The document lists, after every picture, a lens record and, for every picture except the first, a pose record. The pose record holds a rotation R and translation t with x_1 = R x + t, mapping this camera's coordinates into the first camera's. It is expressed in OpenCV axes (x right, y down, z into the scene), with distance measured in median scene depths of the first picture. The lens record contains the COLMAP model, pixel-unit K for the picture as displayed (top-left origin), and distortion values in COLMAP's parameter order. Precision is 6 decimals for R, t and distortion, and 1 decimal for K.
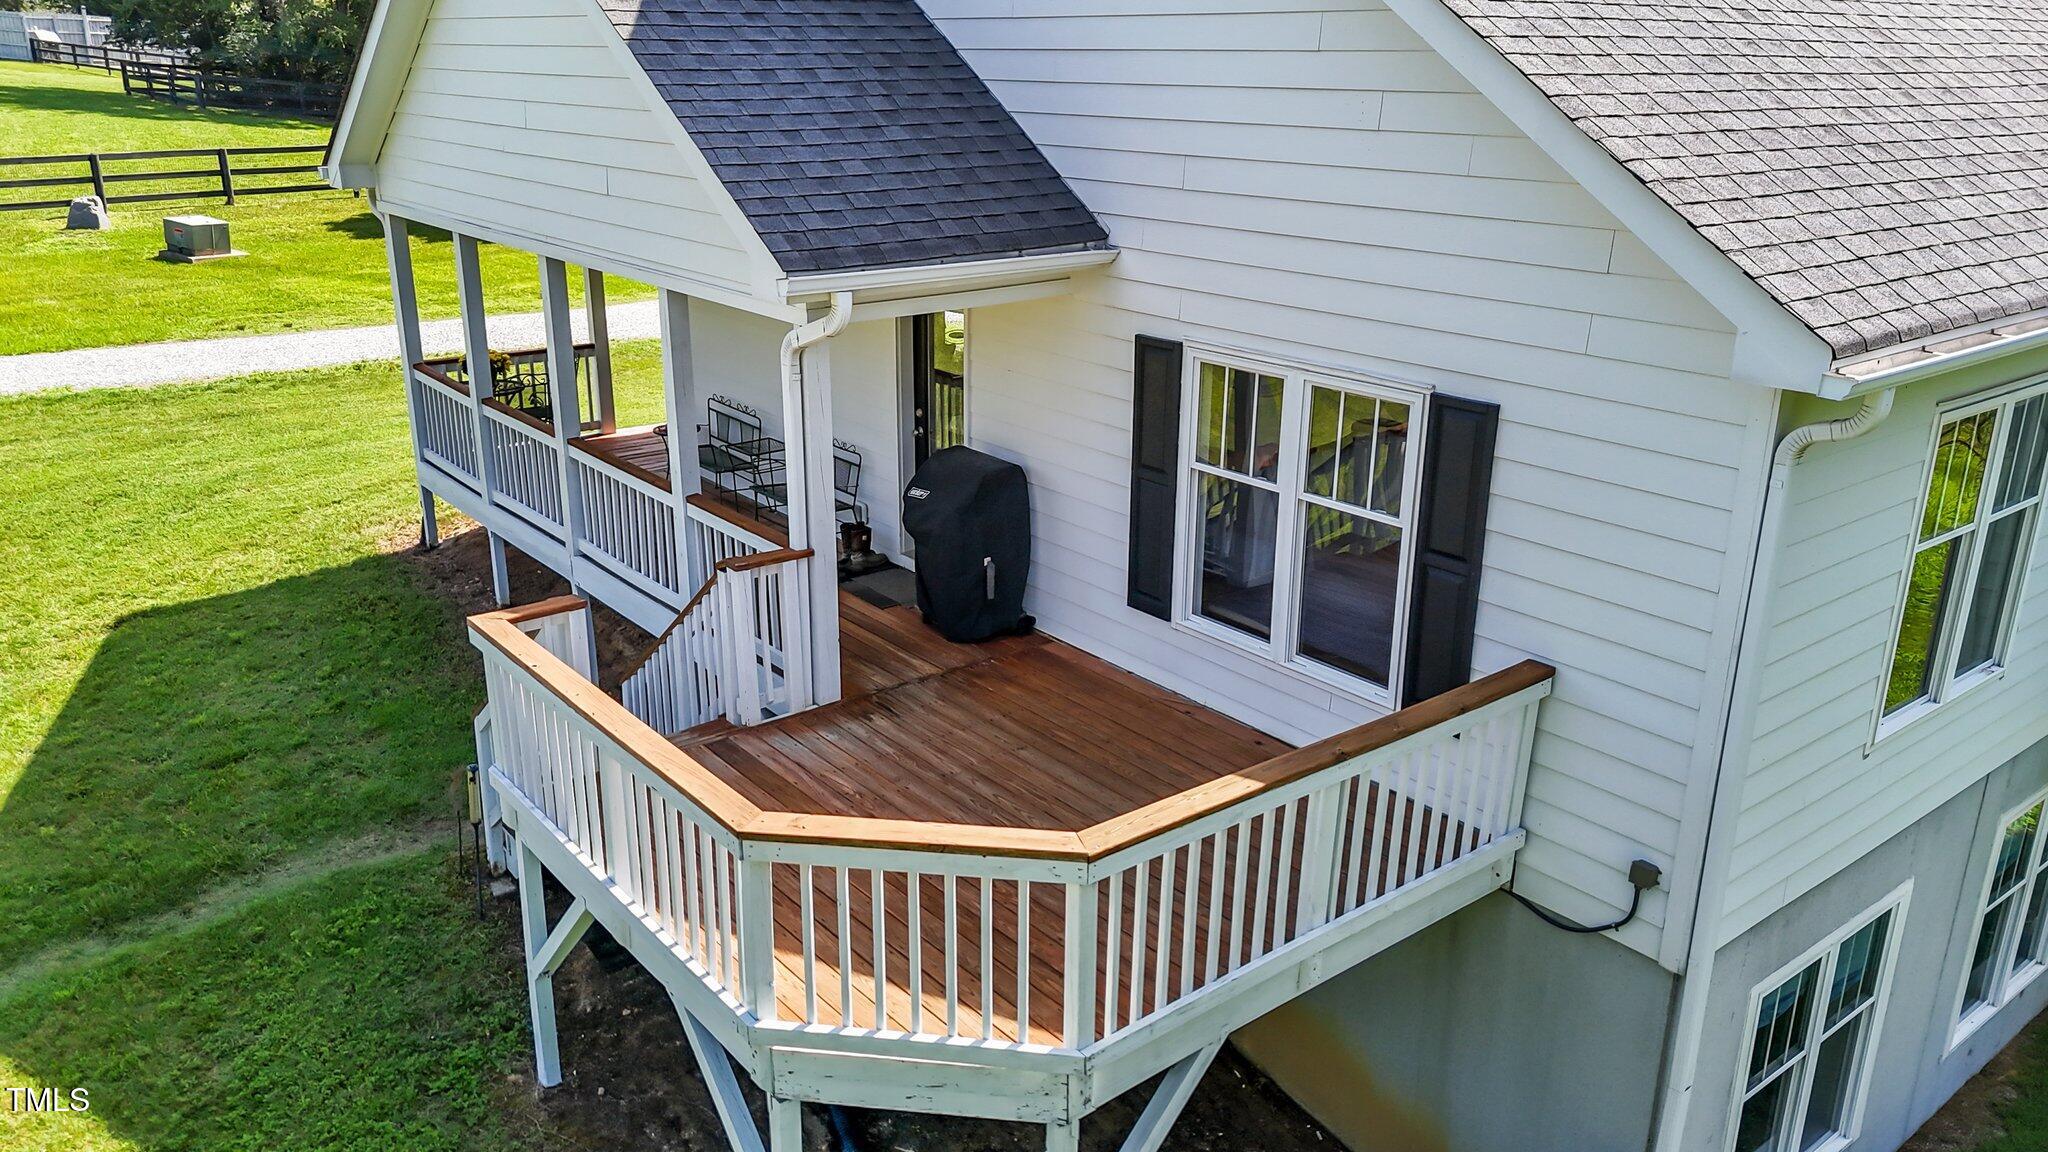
lens RADIAL K [[1530.4, 0, 1017.9], [0, 1530.4, 571.6], [0, 0, 1]] dist [0.069986, -0.068766]
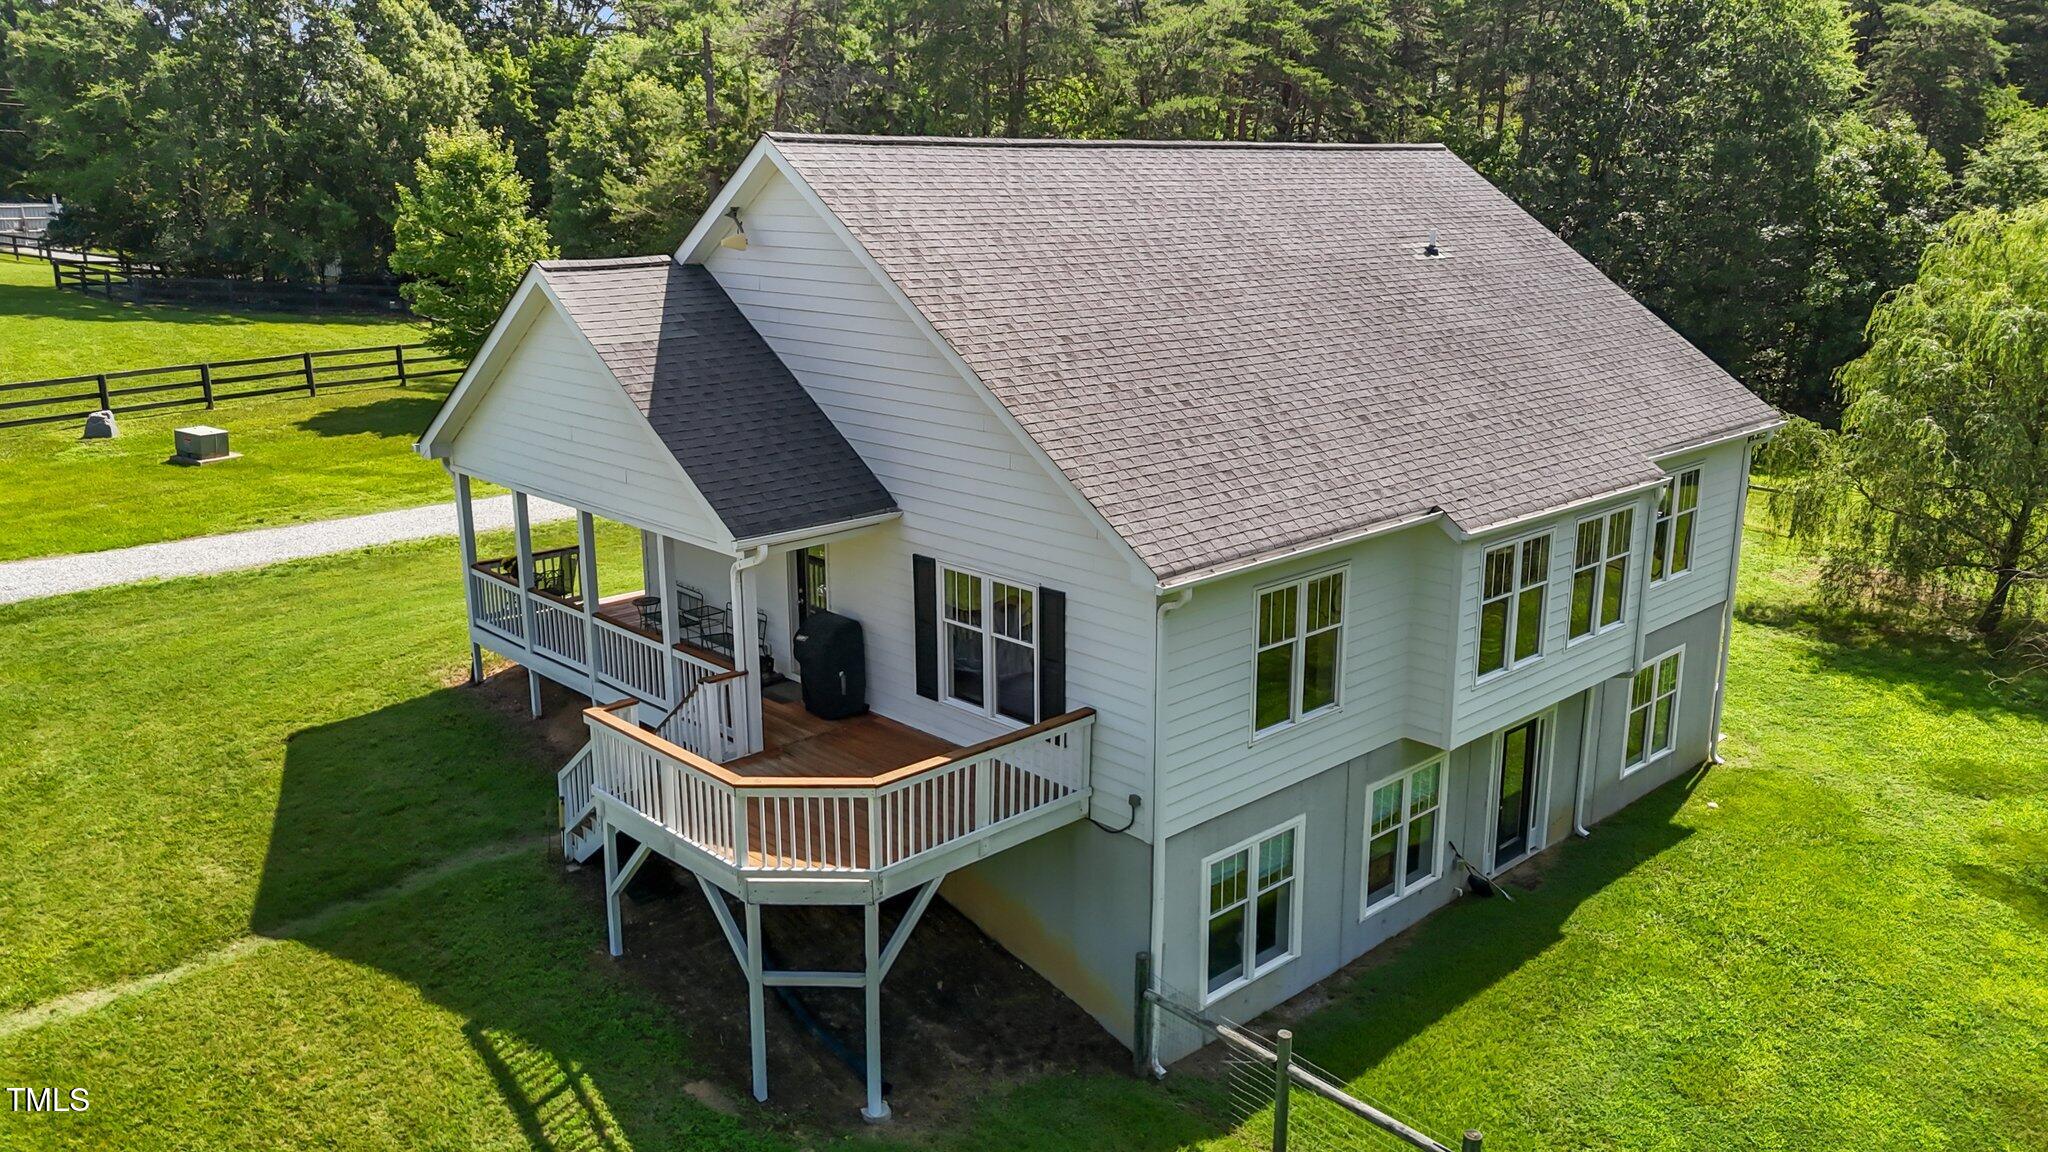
lens RADIAL K [[1530.4, 0, 1029.6], [0, 1530.4, 571.7], [0, 0, 1]] dist [0.069986, -0.068766]
pose [[0.995662, -0.033127, 0.086946, 0.055330], [0.039847, 0.996255, -0.076736, 0.023424], [-0.084079, 0.079867, 0.993253, -0.955527]]
